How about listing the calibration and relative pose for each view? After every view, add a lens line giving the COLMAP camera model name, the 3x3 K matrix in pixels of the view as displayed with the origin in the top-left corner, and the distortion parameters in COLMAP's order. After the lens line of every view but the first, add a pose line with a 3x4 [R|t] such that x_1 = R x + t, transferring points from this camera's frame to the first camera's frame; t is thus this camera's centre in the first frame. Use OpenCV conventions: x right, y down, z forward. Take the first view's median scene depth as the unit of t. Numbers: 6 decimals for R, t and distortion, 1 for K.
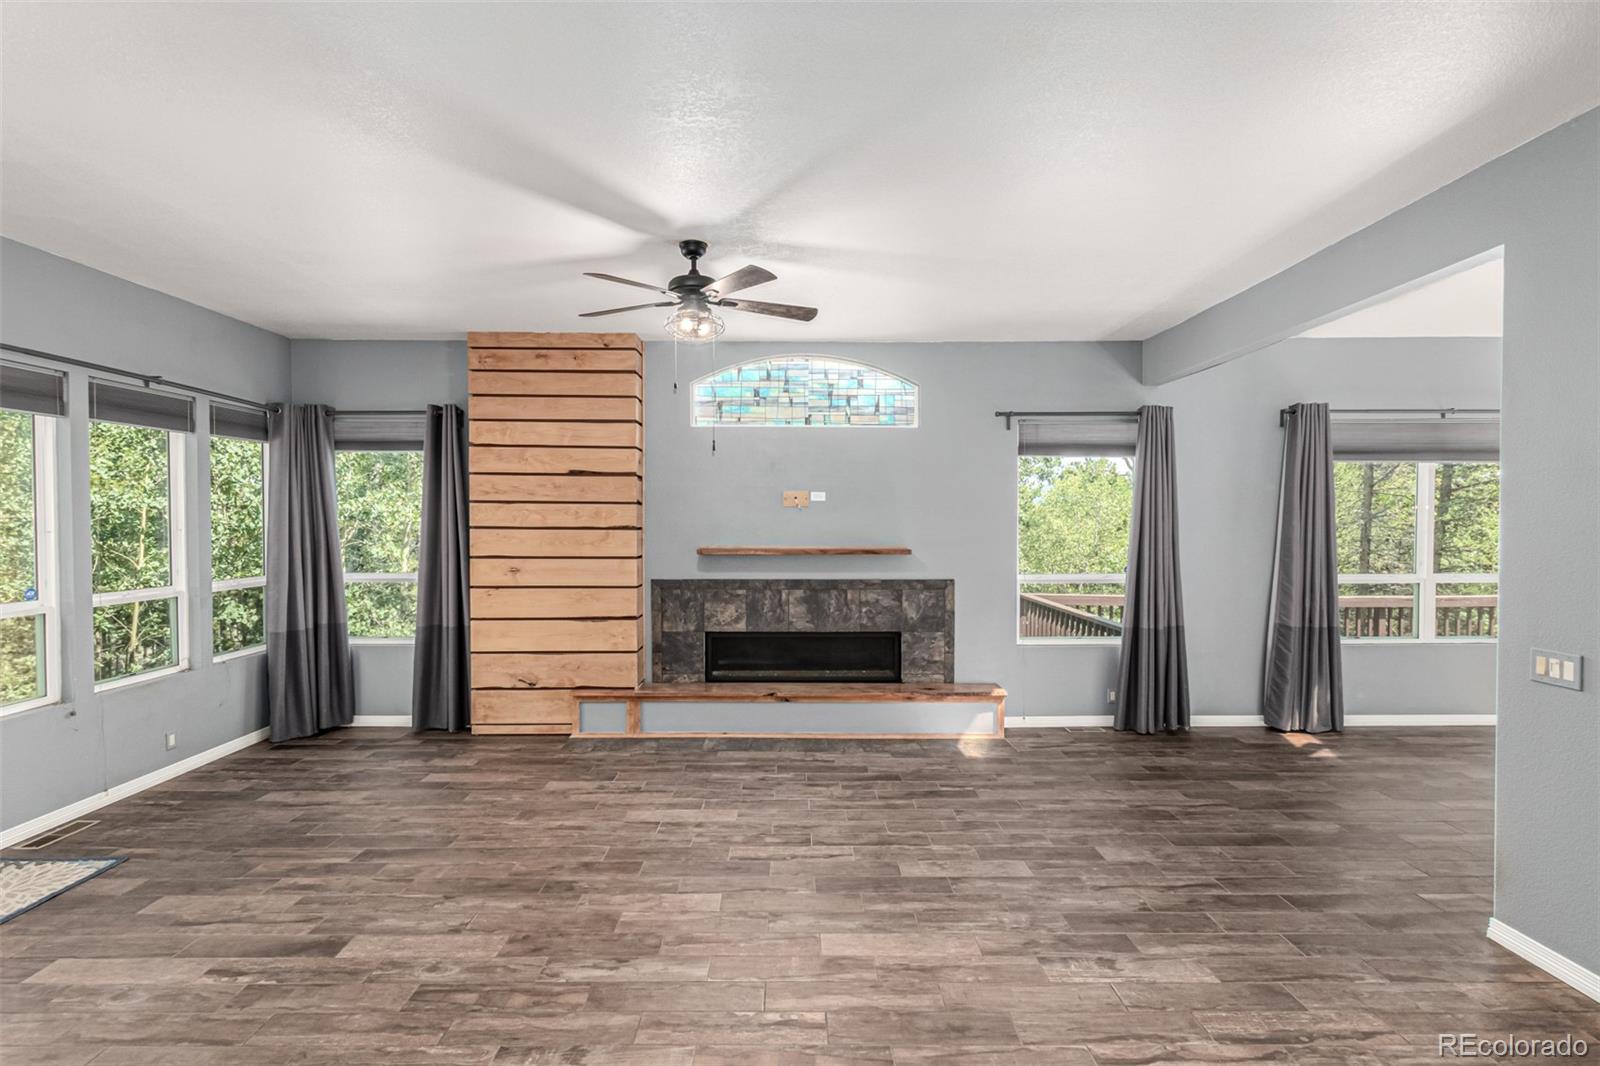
lens RADIAL K [[730.6, 0, 791.9], [0, 730.6, 533.6], [0, 0, 1]] dist [-0.001708, -0.001225]
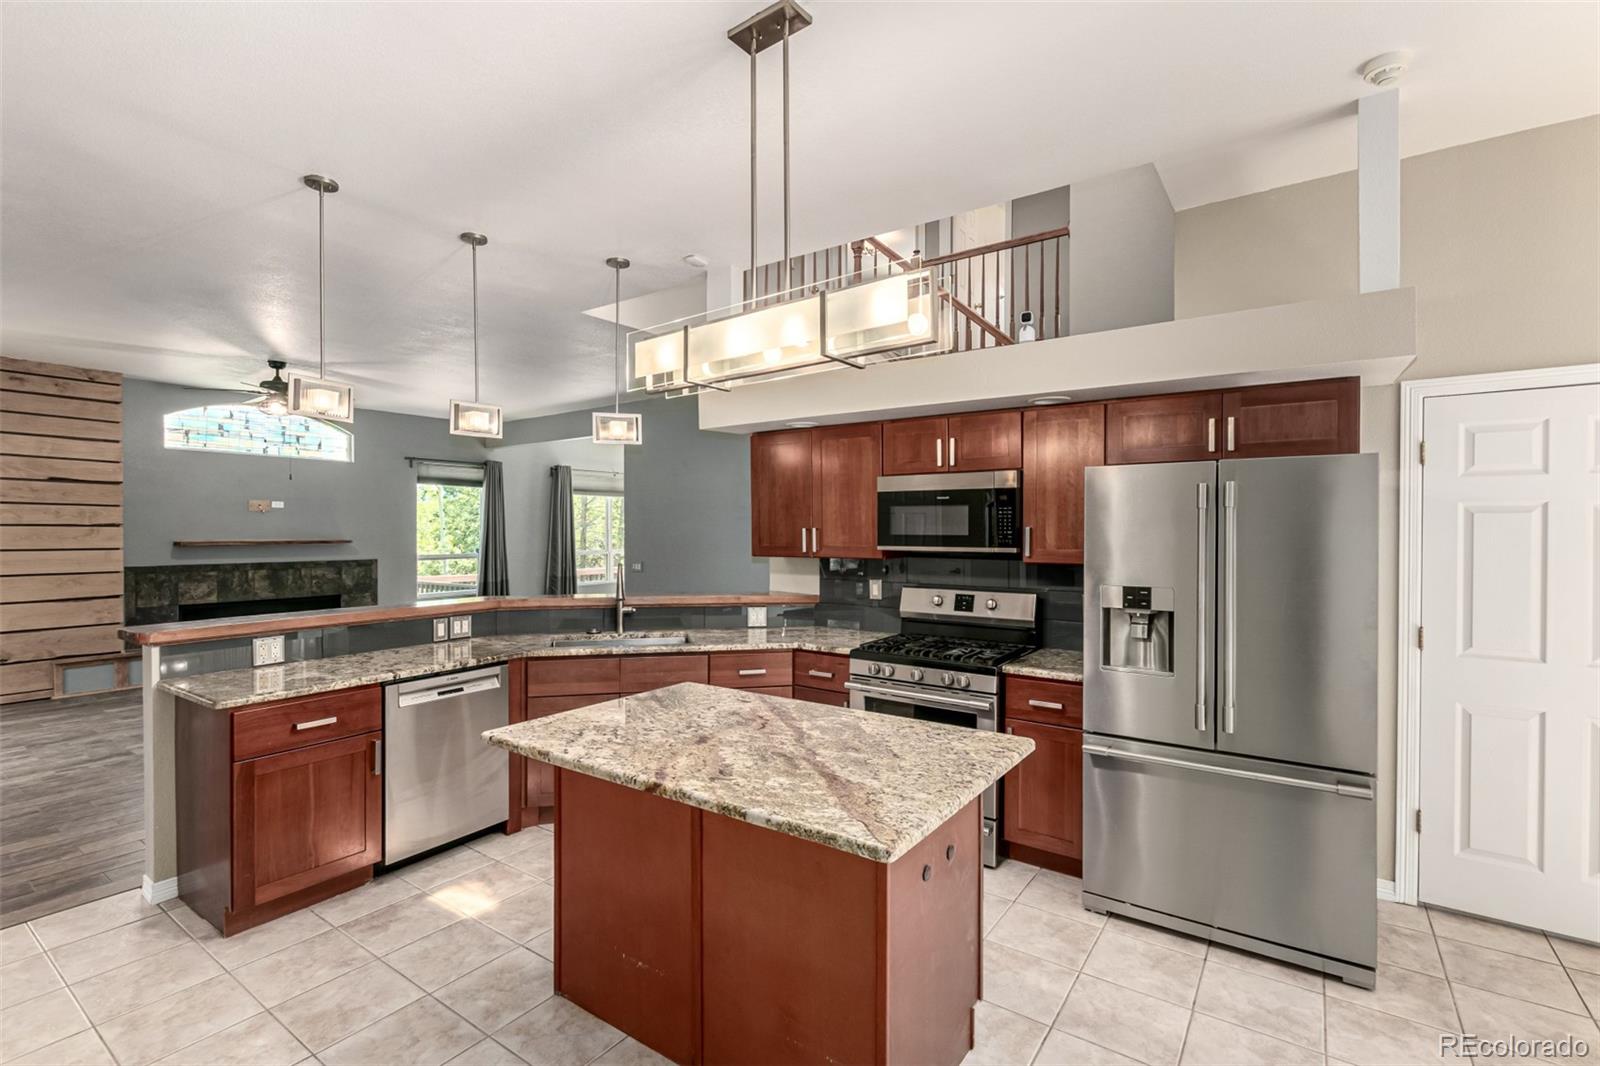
lens RADIAL K [[730.6, 0, 791.9], [0, 730.6, 533.6], [0, 0, 1]] dist [-0.001708, -0.001225]
pose [[0.583291, -0.003102, 0.812257, -0.708217], [0.014123, 0.999880, -0.006323, 0.038942], [-0.812140, 0.015160, 0.583265, -0.864268]]
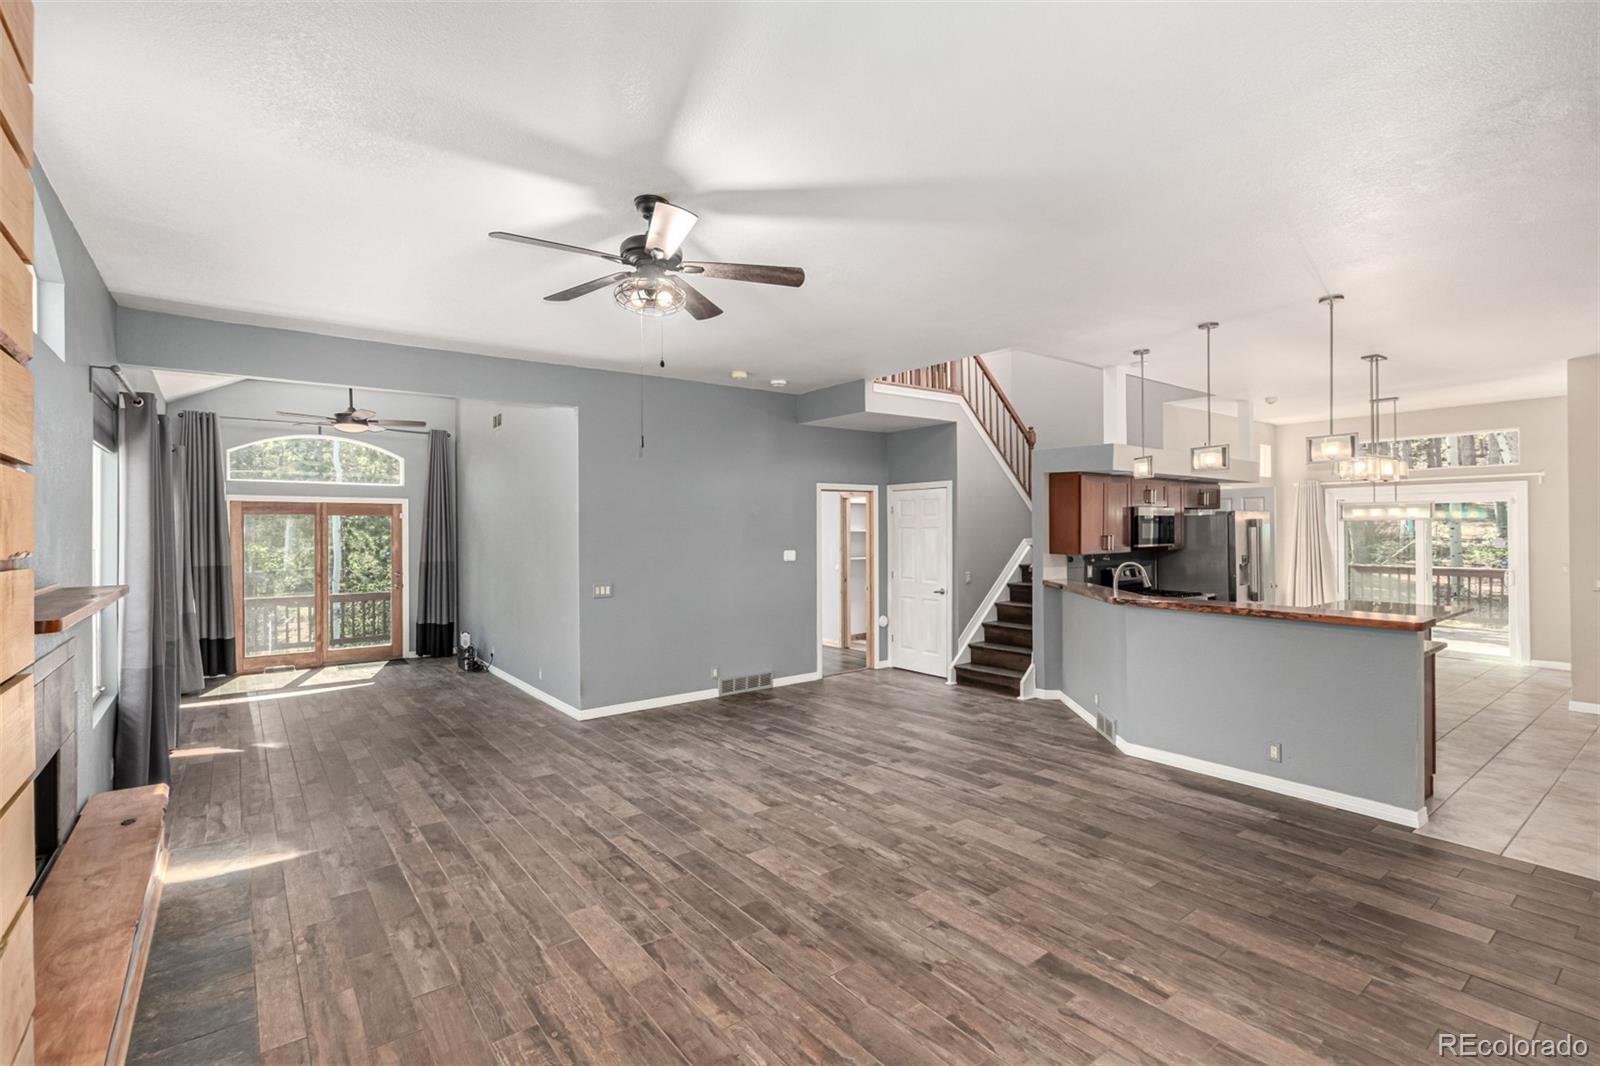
lens RADIAL K [[730.6, 0, 791.9], [0, 730.6, 533.6], [0, 0, 1]] dist [-0.001708, -0.001225]
pose [[-0.609779, -0.000123, 0.792571, -0.752301], [0.022685, 0.999588, 0.017608, -0.020632], [-0.792247, 0.028716, -0.609525, 1.167635]]
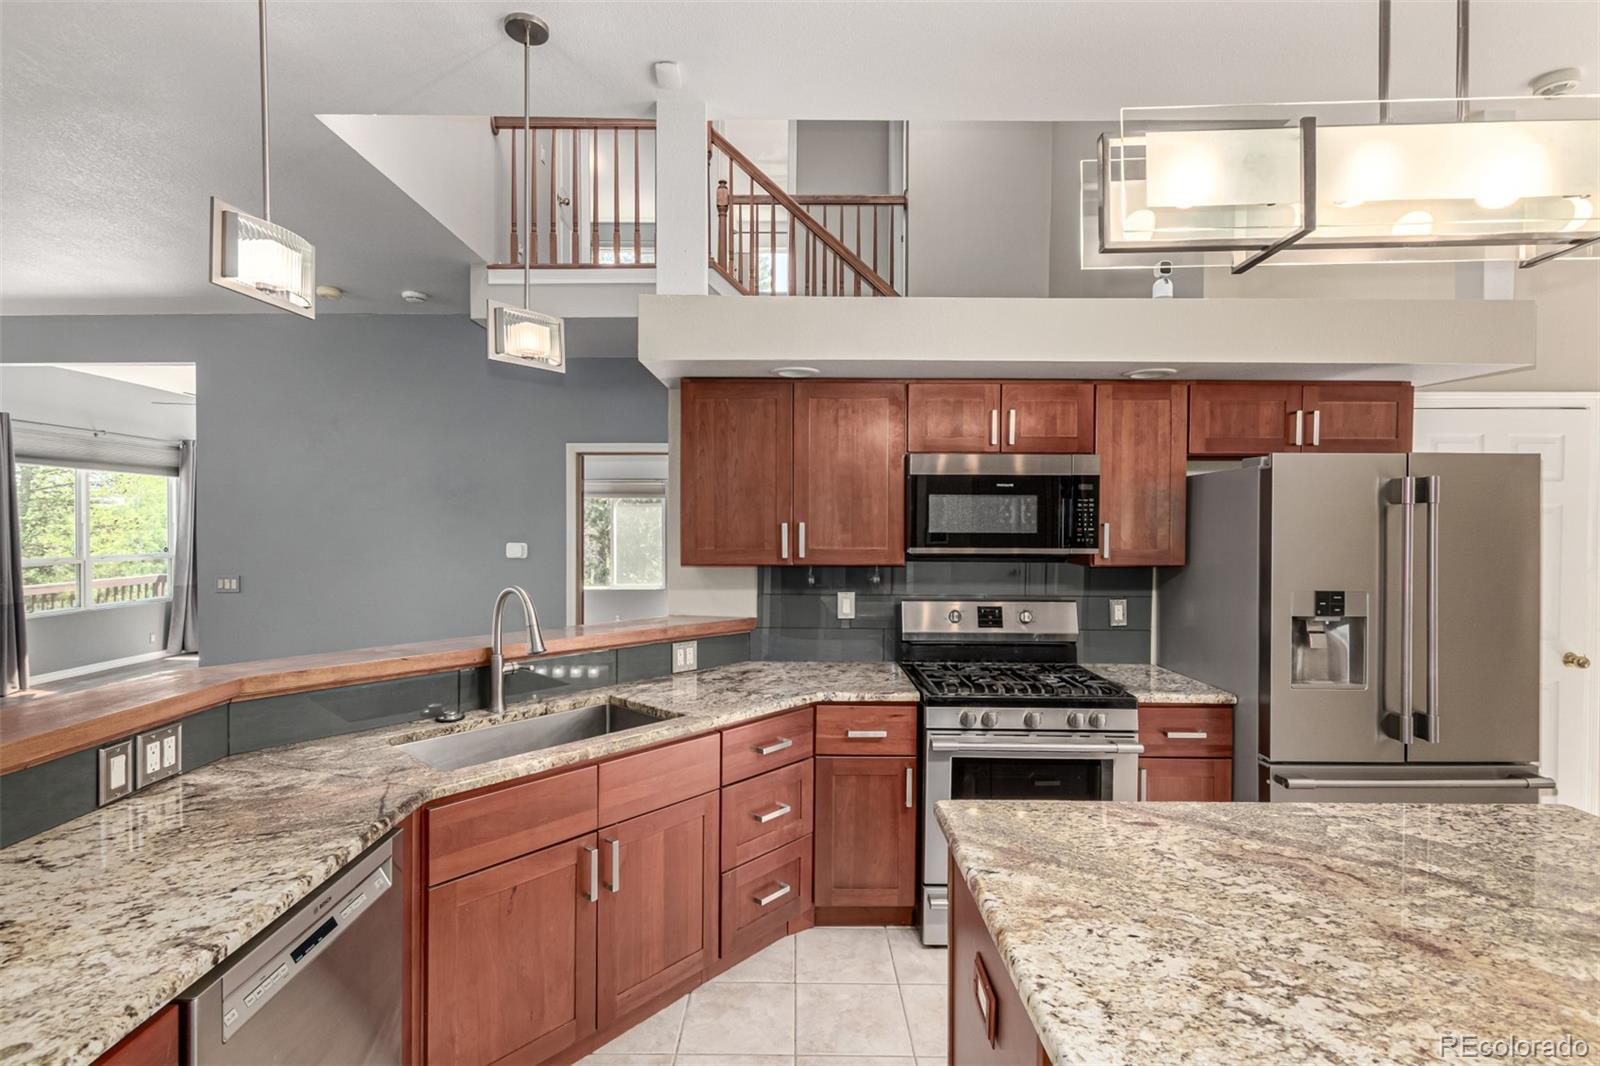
lens RADIAL K [[758.0, 0, 800.0], [0, 758.0, 533.0], [0, 0, 1]] dist [-0.000018, -0.000060]
pose [[0.007697, -0.009087, 0.999929, -0.608487], [0.015542, 0.999839, 0.008966, 0.029373], [-0.999850, 0.015472, 0.007837, -0.354197]]
